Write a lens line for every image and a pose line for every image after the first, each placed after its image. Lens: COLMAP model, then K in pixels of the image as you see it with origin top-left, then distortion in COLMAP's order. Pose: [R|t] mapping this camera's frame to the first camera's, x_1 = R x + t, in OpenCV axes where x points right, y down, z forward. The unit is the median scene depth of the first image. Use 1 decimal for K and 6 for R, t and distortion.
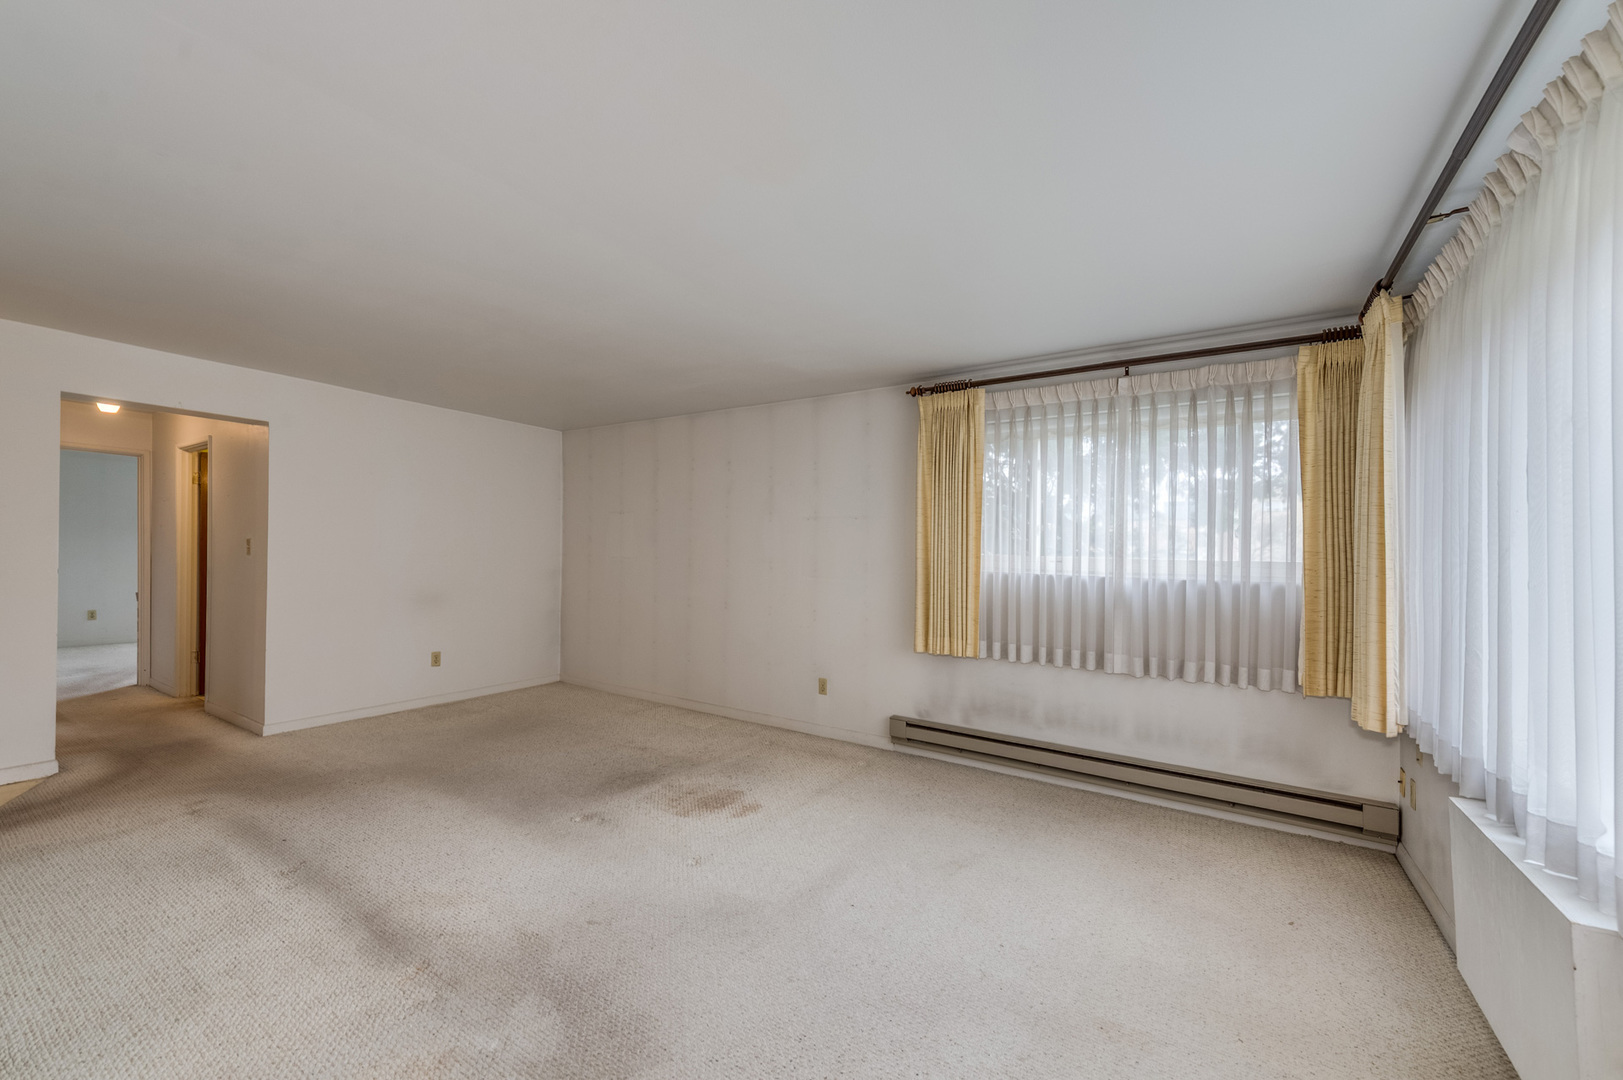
lens RADIAL K [[630.3, 0, 811.7], [0, 630.3, 547.2], [0, 0, 1]] dist [0.008239, 0.000067]
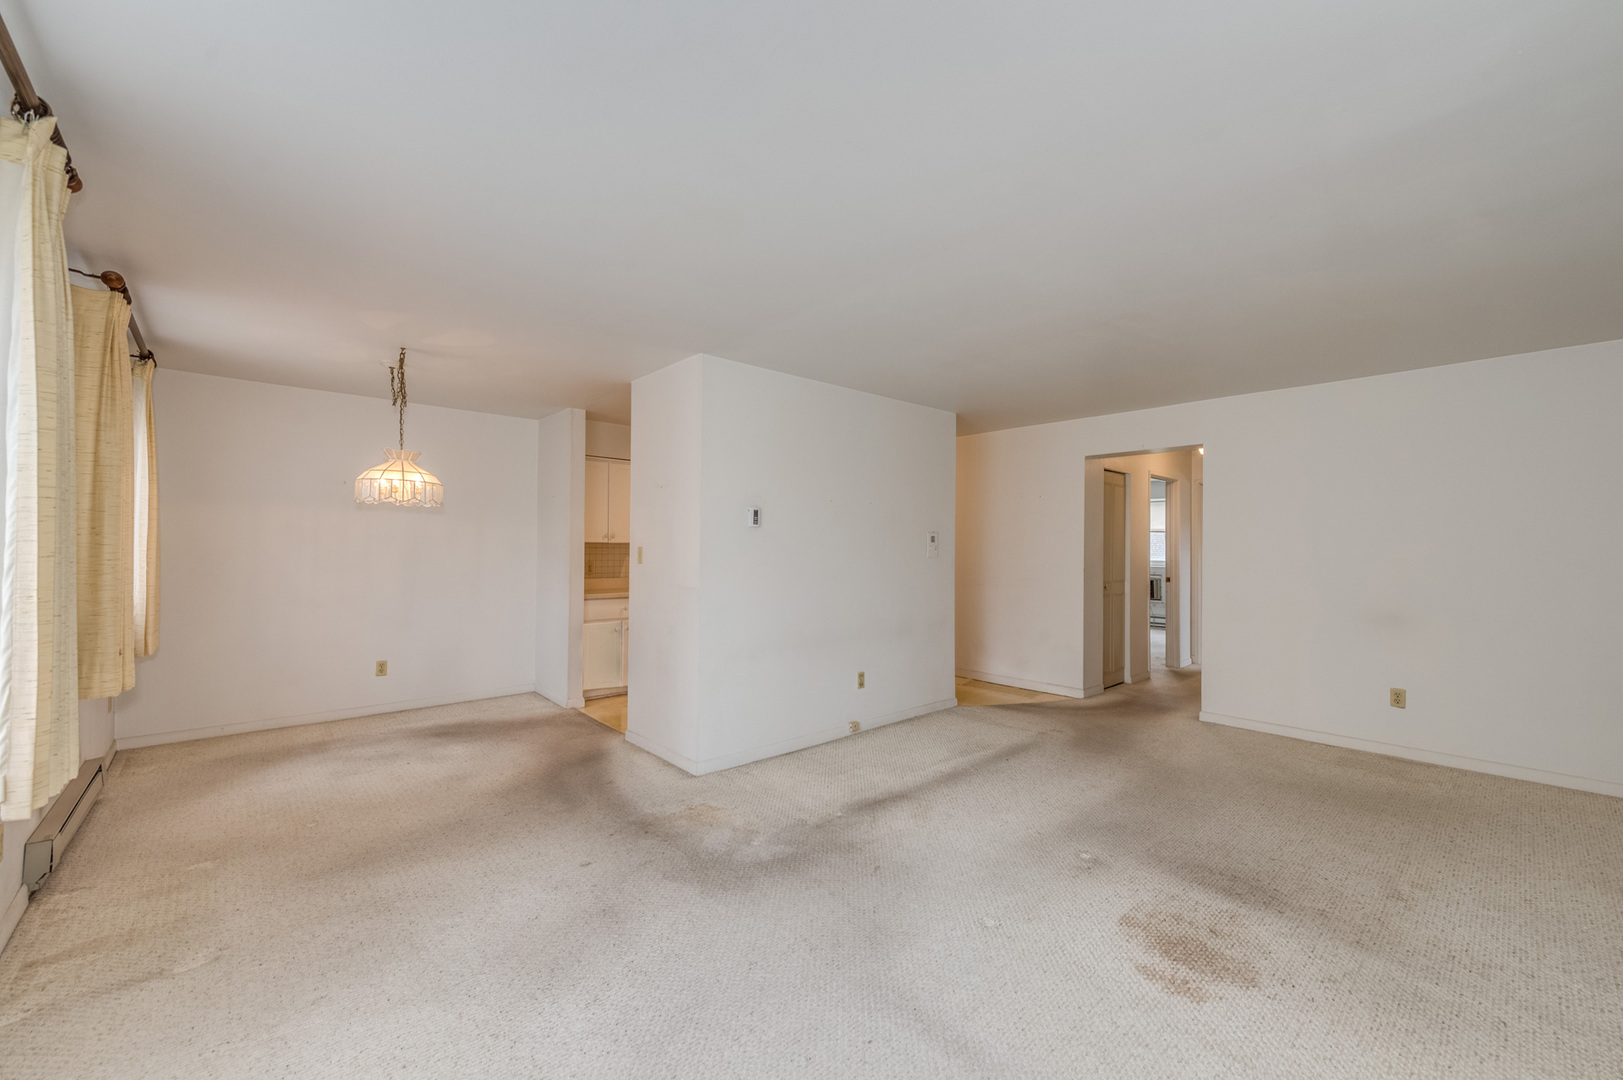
lens RADIAL K [[627.0, 0, 809.7], [0, 627.0, 546.8], [0, 0, 1]] dist [0.000136, -0.000232]
pose [[-0.257913, -0.021541, -0.965928, 0.538691], [-0.001593, 0.999760, -0.021870, 0.010396], [0.966167, -0.004102, -0.257885, 0.763730]]
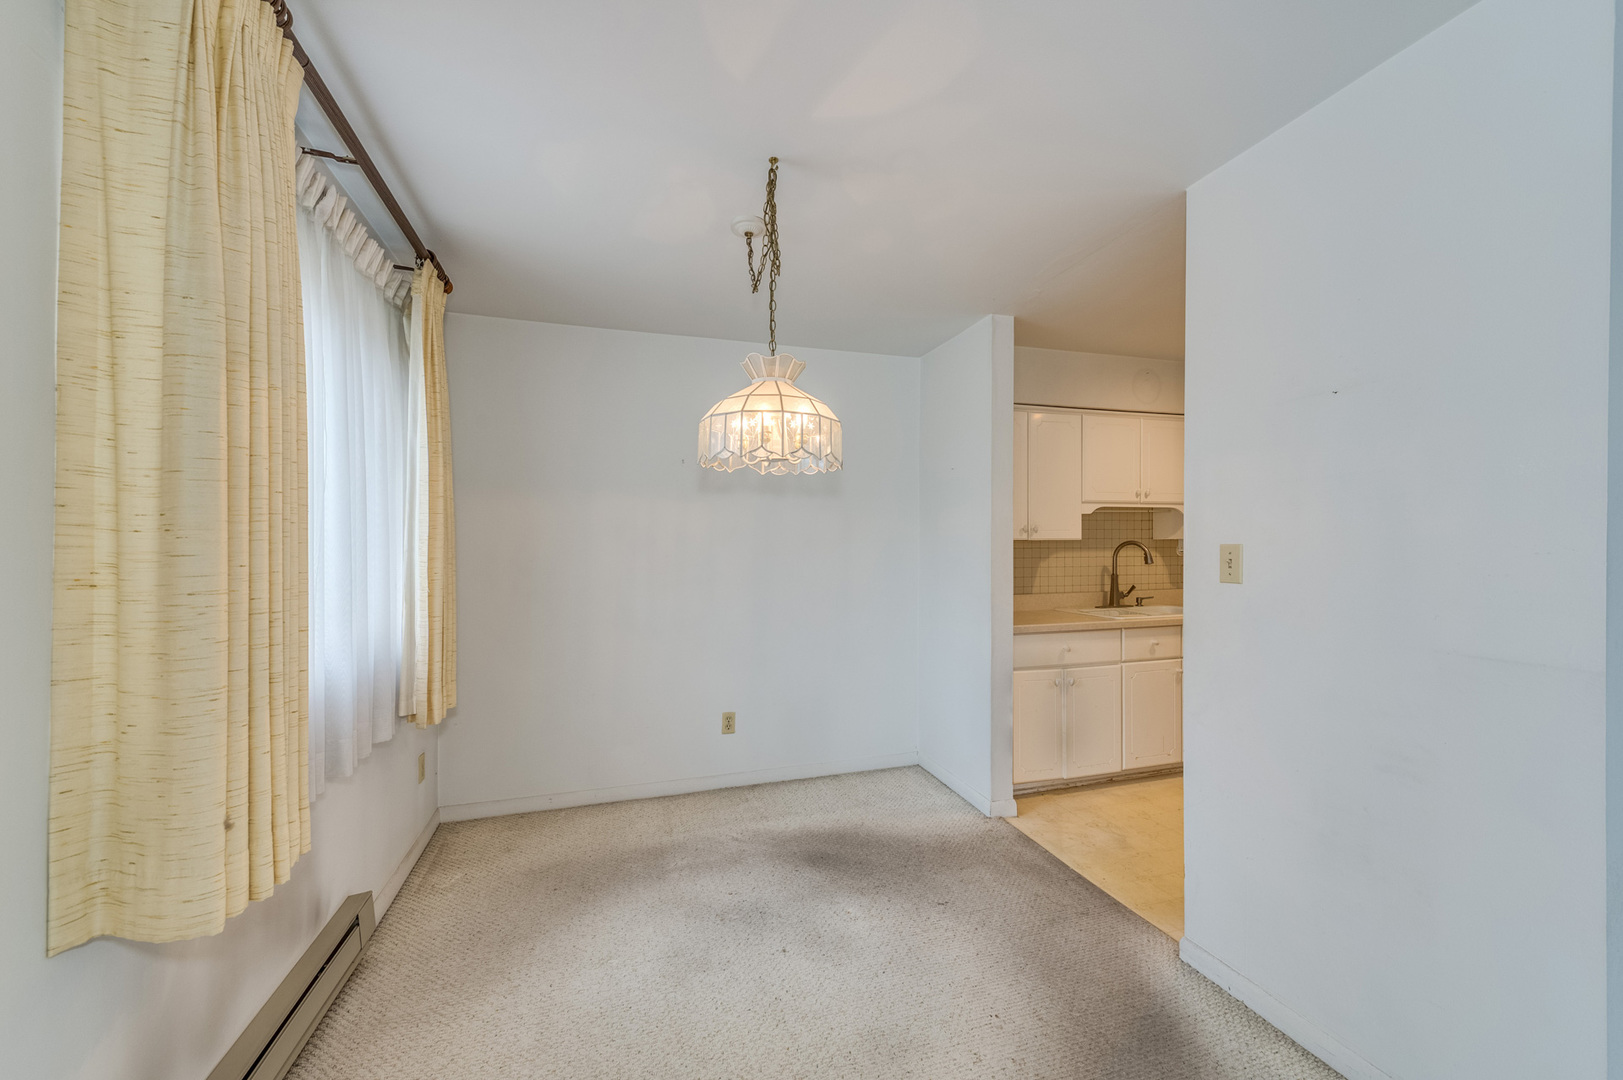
lens RADIAL K [[630.3, 0, 811.7], [0, 630.3, 547.2], [0, 0, 1]] dist [0.008239, 0.000067]
pose [[-0.642616, -0.015642, -0.766029, 0.095553], [0.001835, 0.999757, -0.021955, -0.002796], [0.766186, -0.015514, -0.642431, 0.205092]]
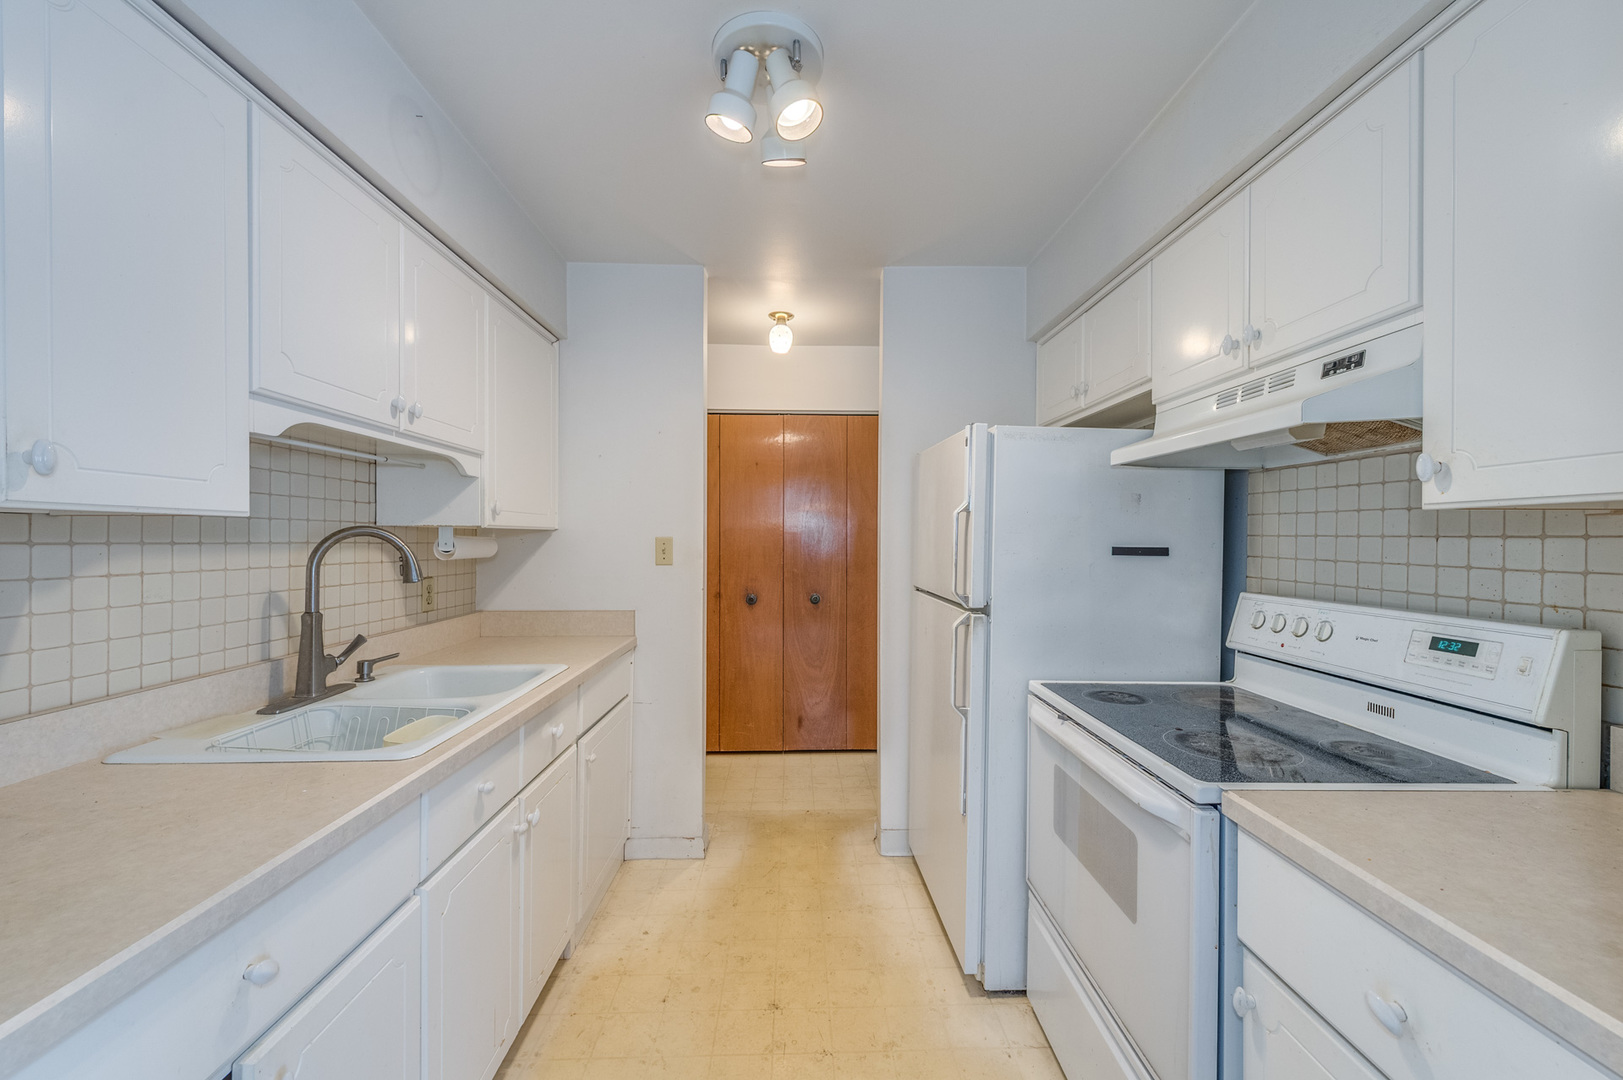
lens RADIAL K [[667.9, 0, 845.0], [0, 667.9, 537.1], [0, 0, 1]] dist [0.002364, 0.000190]
pose [[0.560155, -0.021960, -0.828097, -0.621168], [0.019269, 0.999723, -0.013477, -0.018299], [0.828164, -0.008407, 0.560423, -0.095450]]
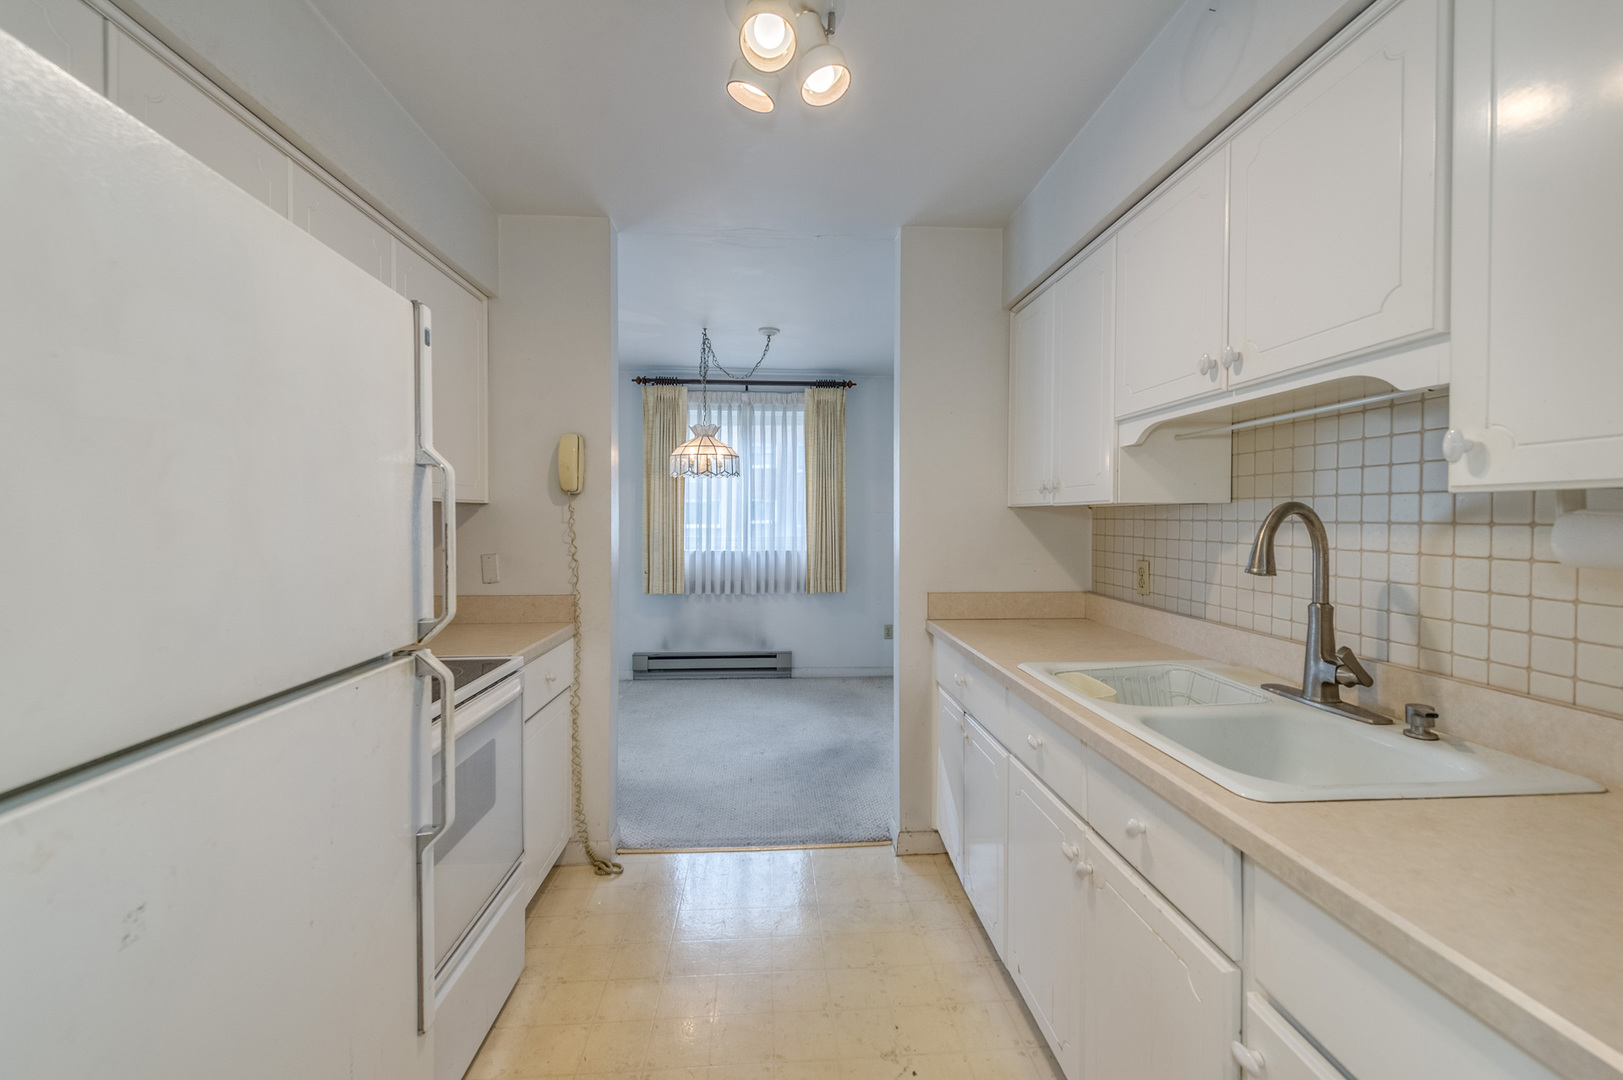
lens RADIAL K [[709.7, 0, 859.3], [0, 709.7, 520.0], [0, 0, 1]] dist [0.000942, 0.000047]
pose [[-0.611333, -0.026784, 0.790920, -1.464478], [-0.027509, 0.999542, 0.012586, -0.027696], [-0.790895, -0.014063, -0.611790, 0.386005]]
